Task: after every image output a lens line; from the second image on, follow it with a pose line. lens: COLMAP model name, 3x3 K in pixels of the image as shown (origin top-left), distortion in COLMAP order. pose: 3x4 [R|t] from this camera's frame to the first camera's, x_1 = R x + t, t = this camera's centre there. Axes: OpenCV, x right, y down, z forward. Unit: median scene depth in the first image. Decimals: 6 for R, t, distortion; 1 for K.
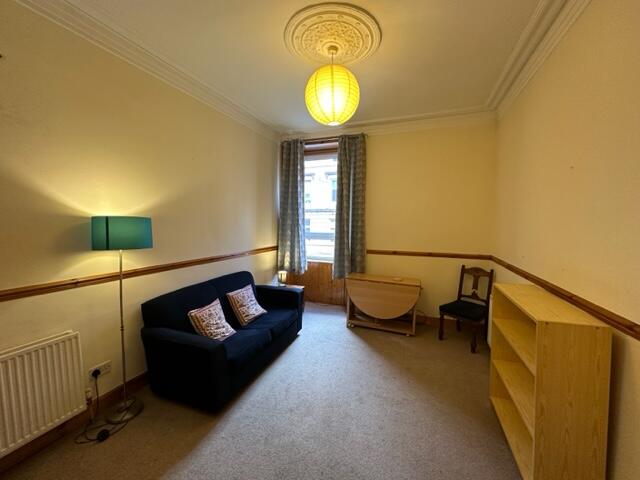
lens RADIAL K [[255.4, 0, 320.0], [0, 255.4, 240.0], [0, 0, 1]] dist [0.000159, 0.000033]
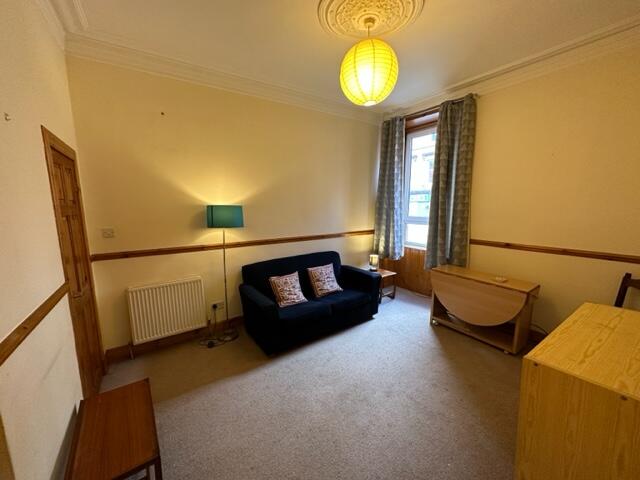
lens RADIAL K [[255.4, 0, 320.0], [0, 255.4, 240.0], [0, 0, 1]] dist [0.000159, 0.000033]
pose [[0.825623, 0.066152, -0.560331, 0.276657], [-0.026892, 0.996588, 0.078031, -0.011979], [0.563581, -0.049356, 0.824585, 0.053387]]
